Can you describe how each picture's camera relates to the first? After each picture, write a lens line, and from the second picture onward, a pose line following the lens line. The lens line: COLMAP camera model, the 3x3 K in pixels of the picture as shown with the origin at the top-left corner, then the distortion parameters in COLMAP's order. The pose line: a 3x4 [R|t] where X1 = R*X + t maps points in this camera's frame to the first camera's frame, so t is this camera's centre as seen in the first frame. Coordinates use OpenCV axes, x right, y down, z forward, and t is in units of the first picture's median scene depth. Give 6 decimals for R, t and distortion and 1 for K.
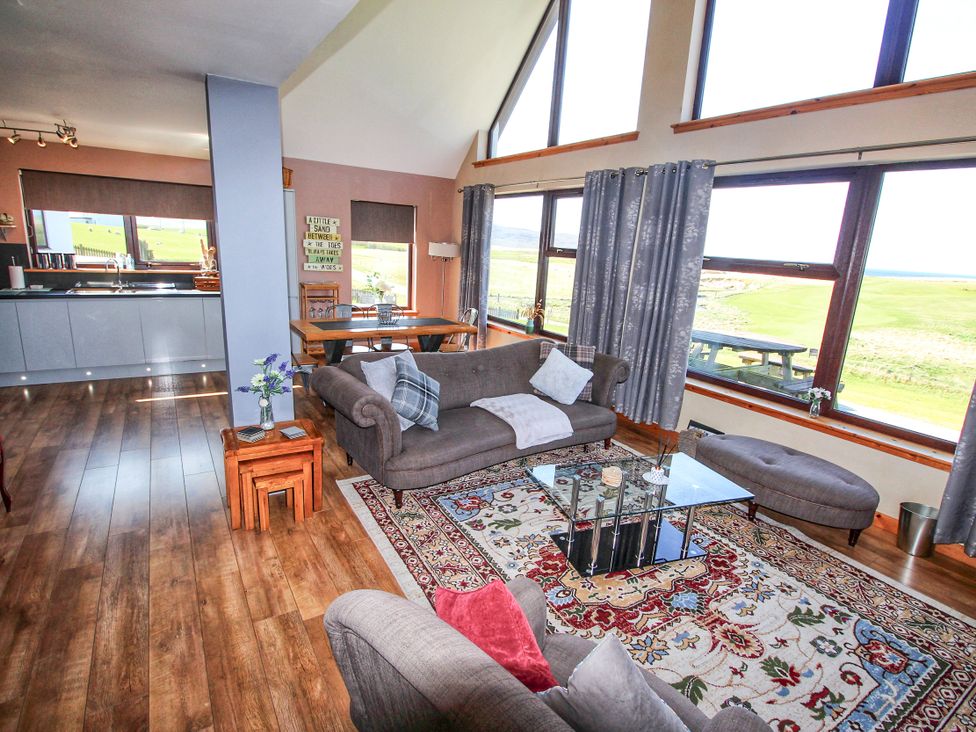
lens RADIAL K [[506.9, 0, 501.8], [0, 506.9, 372.6], [0, 0, 1]] dist [-0.000679, -0.013960]
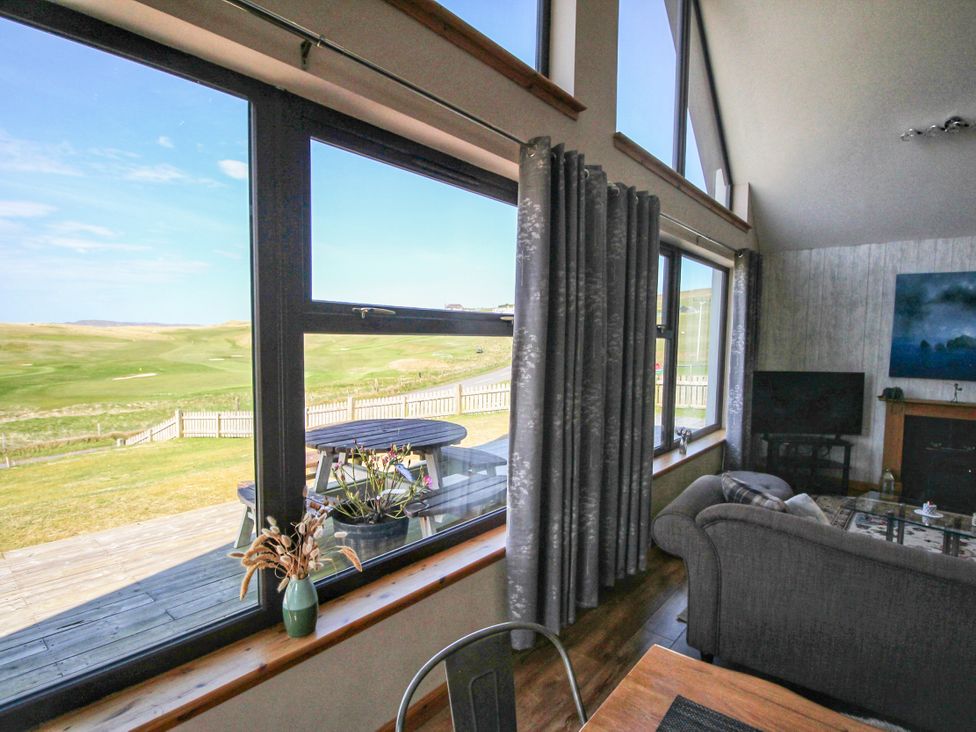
lens RADIAL K [[506.9, 0, 501.8], [0, 506.9, 372.6], [0, 0, 1]] dist [-0.000679, -0.013960]
pose [[-0.290481, -0.211457, 0.933224, -0.326385], [0.128376, 0.957848, 0.256996, -0.405006], [-0.948230, 0.194456, -0.251091, 1.473693]]
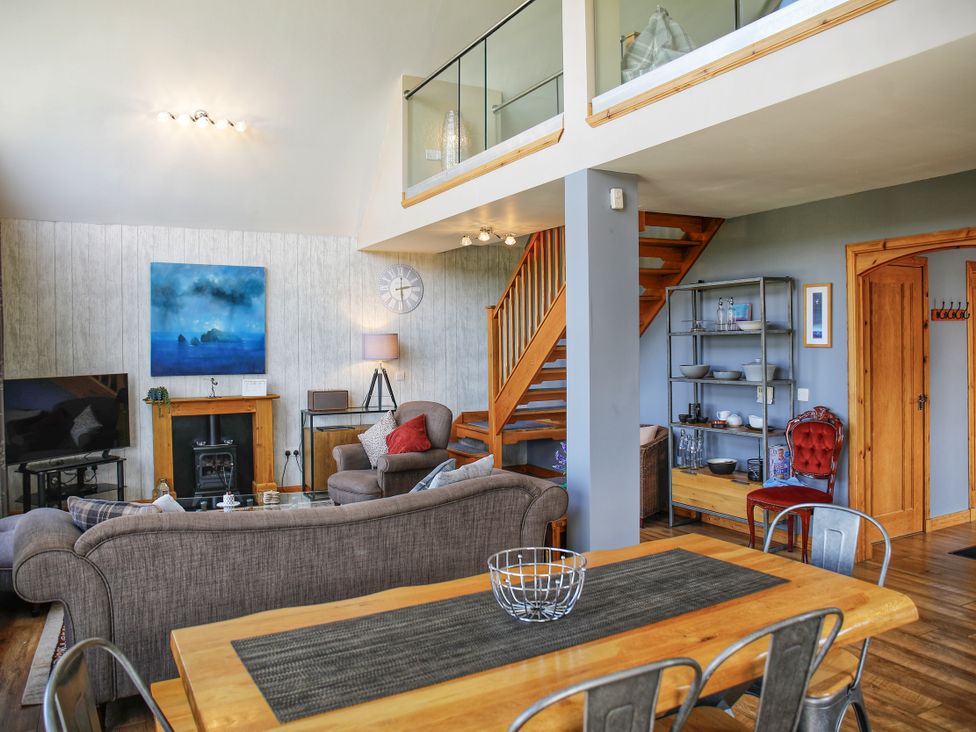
lens RADIAL K [[746.7, 0, 486.3], [0, 746.7, 350.0], [0, 0, 1]] dist [-0.104250, 0.077521]
pose [[-0.987228, -0.132023, 0.089166, -0.305423], [-0.110022, 0.969781, 0.217762, -0.439107], [-0.115221, 0.205170, -0.971920, 1.721620]]
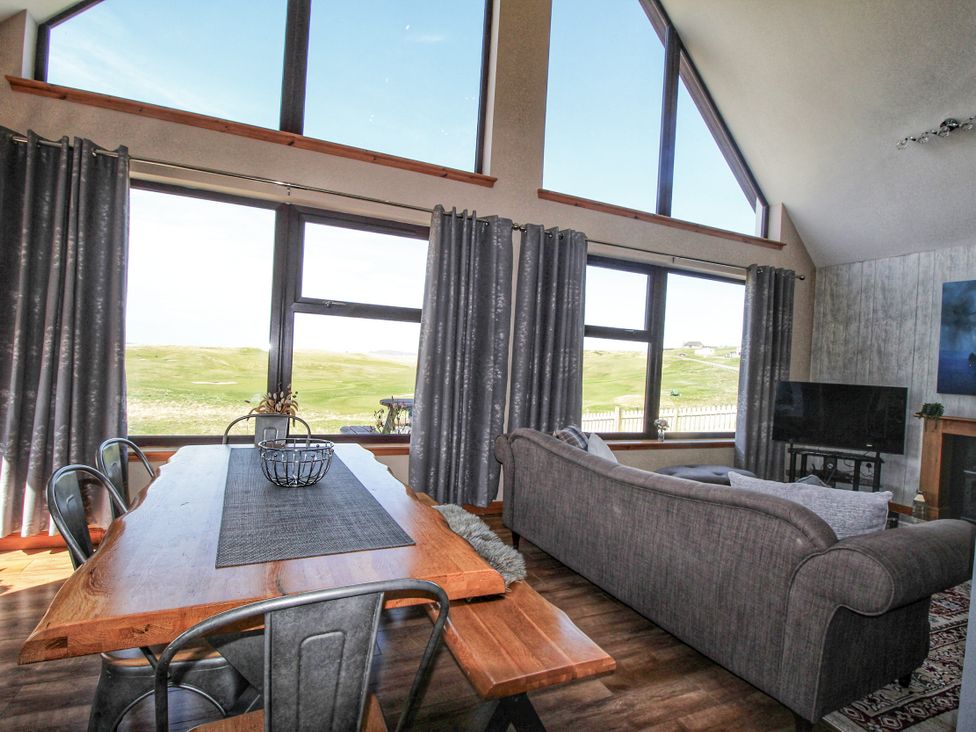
lens RADIAL K [[506.9, 0, 501.8], [0, 506.9, 372.6], [0, 0, 1]] dist [-0.000679, -0.013960]
pose [[0.161715, -0.146661, 0.975878, -0.717003], [0.158585, 0.979905, 0.120987, -0.293484], [-0.974012, 0.135194, 0.181724, 1.005896]]
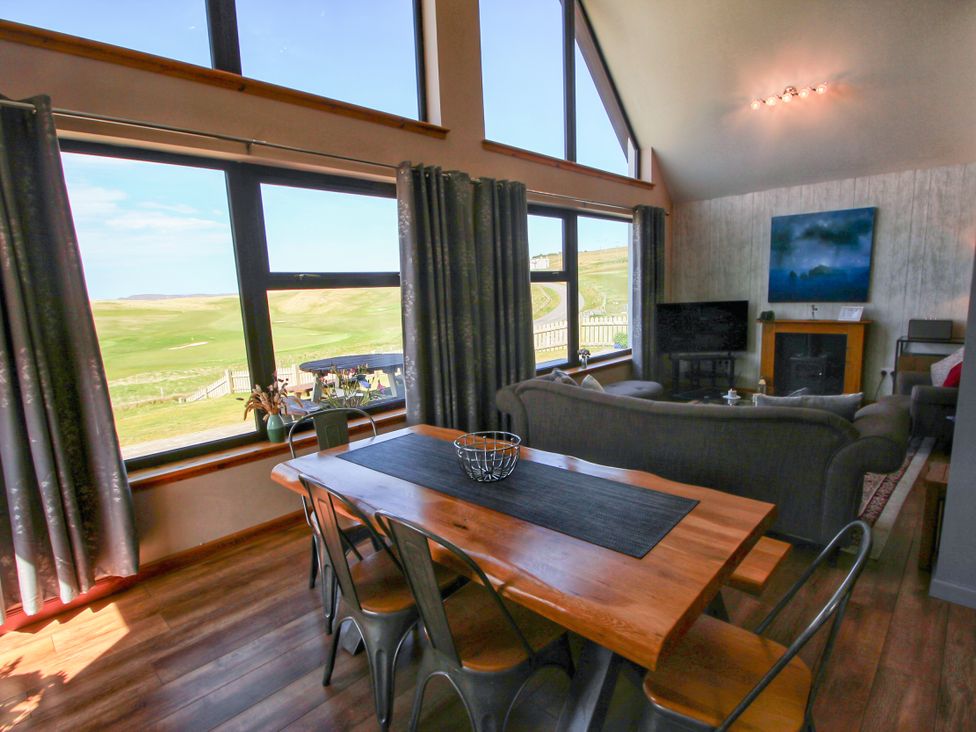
lens RADIAL K [[506.9, 0, 501.8], [0, 506.9, 372.6], [0, 0, 1]] dist [-0.000679, -0.013960]
pose [[-0.231842, -0.284736, 0.930148, -0.746492], [0.194246, 0.923391, 0.331084, -0.421575], [-0.953162, 0.257437, -0.158772, 1.324185]]
